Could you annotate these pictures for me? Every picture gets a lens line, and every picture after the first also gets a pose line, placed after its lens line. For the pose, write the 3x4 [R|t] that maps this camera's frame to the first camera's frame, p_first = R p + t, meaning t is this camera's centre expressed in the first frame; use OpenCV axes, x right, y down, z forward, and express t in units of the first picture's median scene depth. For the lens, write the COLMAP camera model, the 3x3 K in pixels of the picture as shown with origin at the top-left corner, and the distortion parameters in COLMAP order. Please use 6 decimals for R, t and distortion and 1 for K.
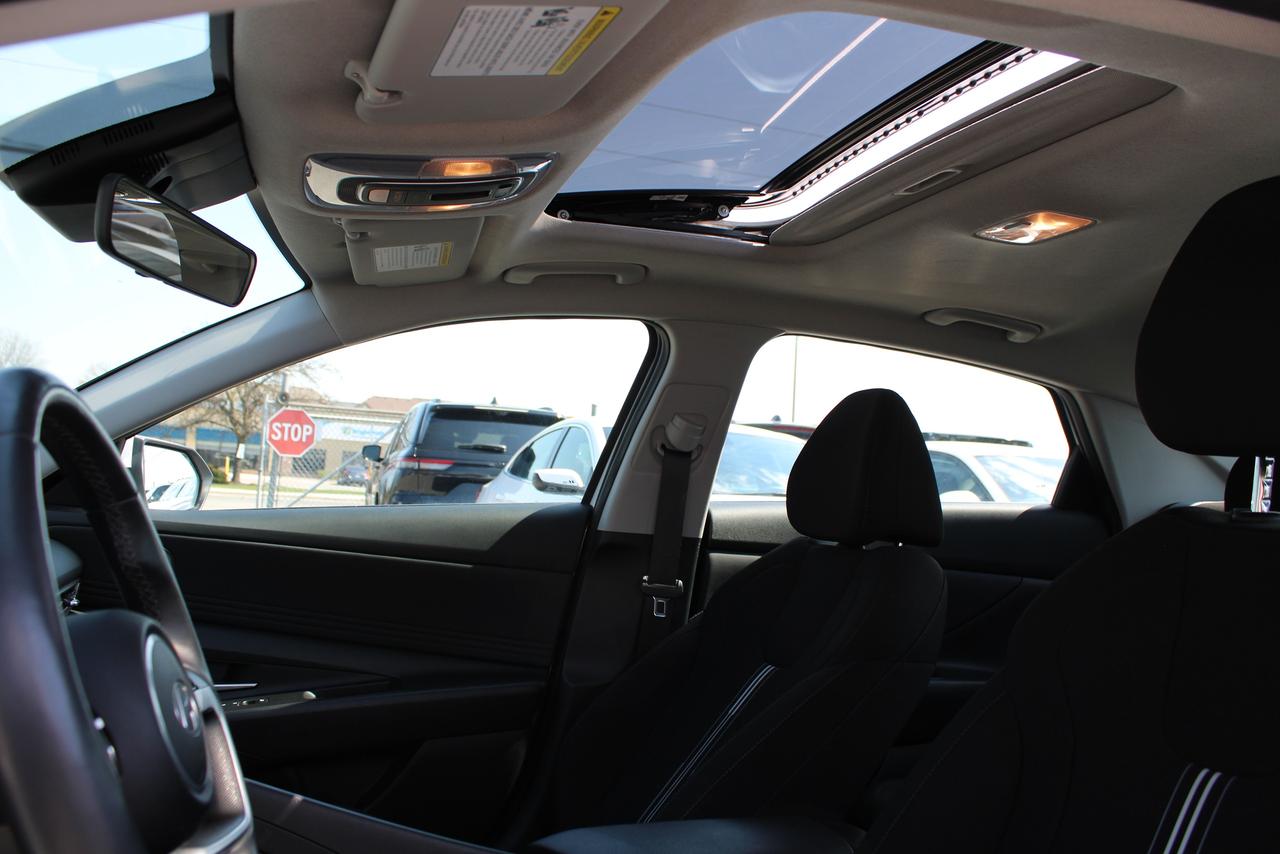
lens RADIAL K [[1127.8, 0, 642.6], [0, 1127.8, 432.6], [0, 0, 1]] dist [-0.129037, 0.123961]
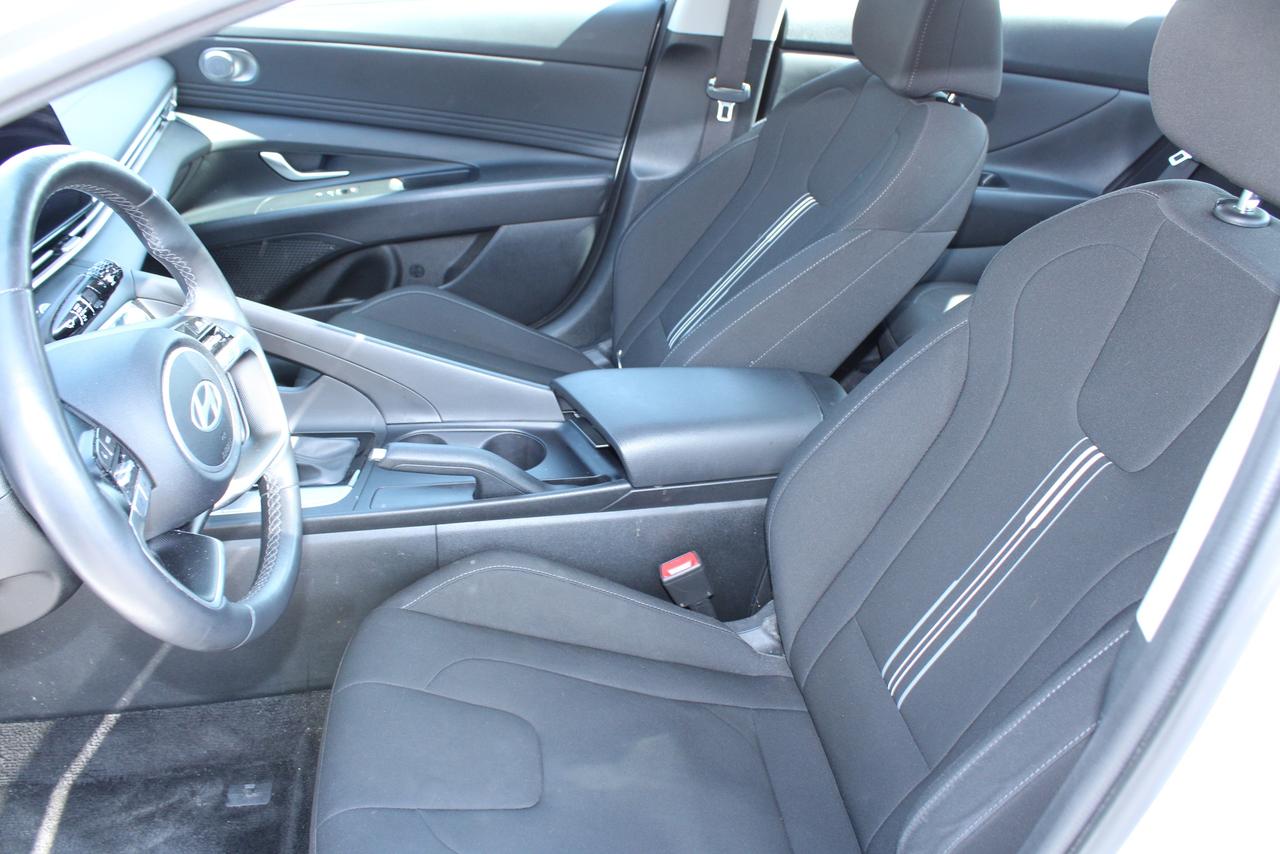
lens RADIAL K [[1127.8, 0, 637.5], [0, 1127.8, 436.7], [0, 0, 1]] dist [-0.129037, 0.123961]
pose [[0.986445, 0.098688, -0.131102, 0.097105], [-0.009229, 0.831043, 0.556132, -0.158217], [0.163835, -0.547383, 0.820688, -0.000630]]
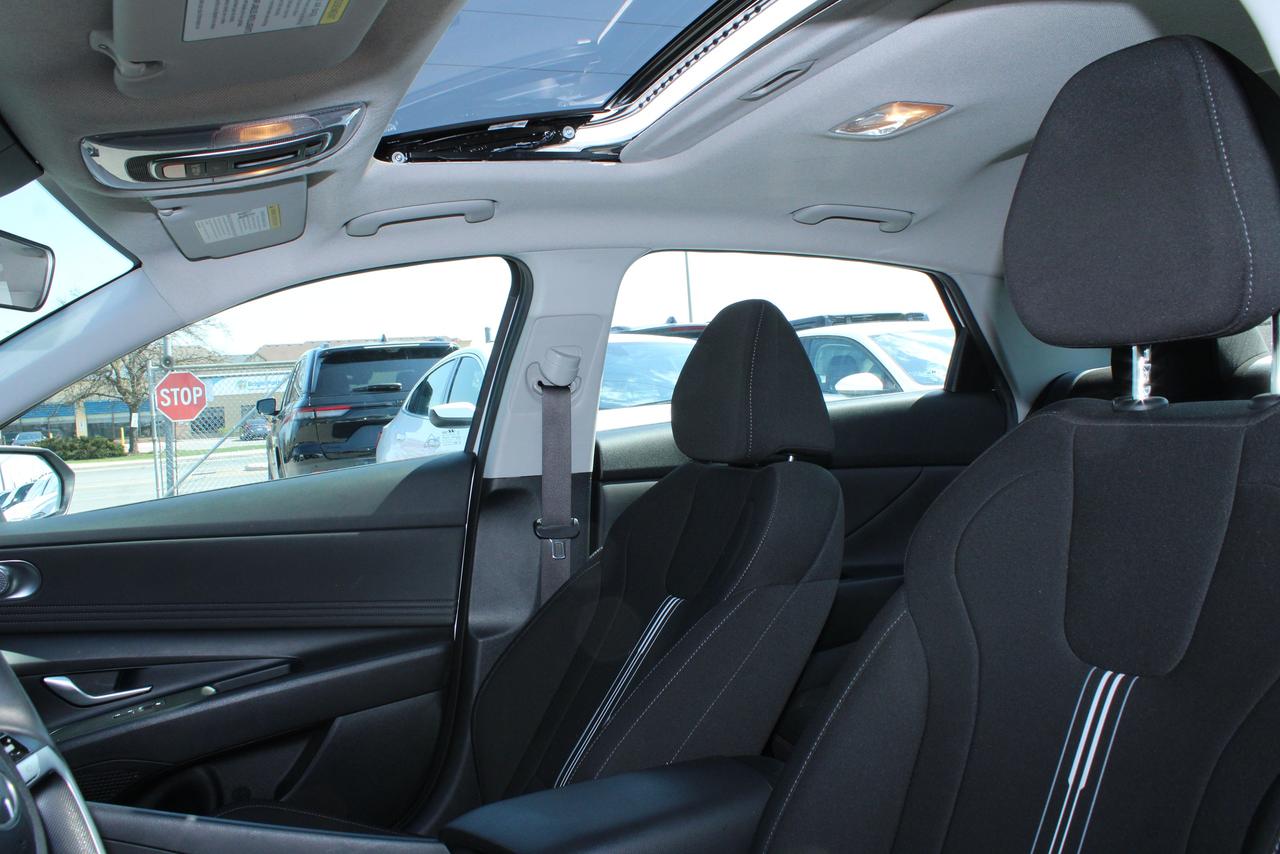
lens RADIAL K [[1127.8, 0, 641.6], [0, 1127.8, 436.7], [0, 0, 1]] dist [-0.129037, 0.123961]
pose [[0.988746, -0.129849, 0.074297, 0.026257], [0.122936, 0.988225, 0.091092, -0.019801], [-0.085251, -0.080934, 0.993067, 0.034926]]
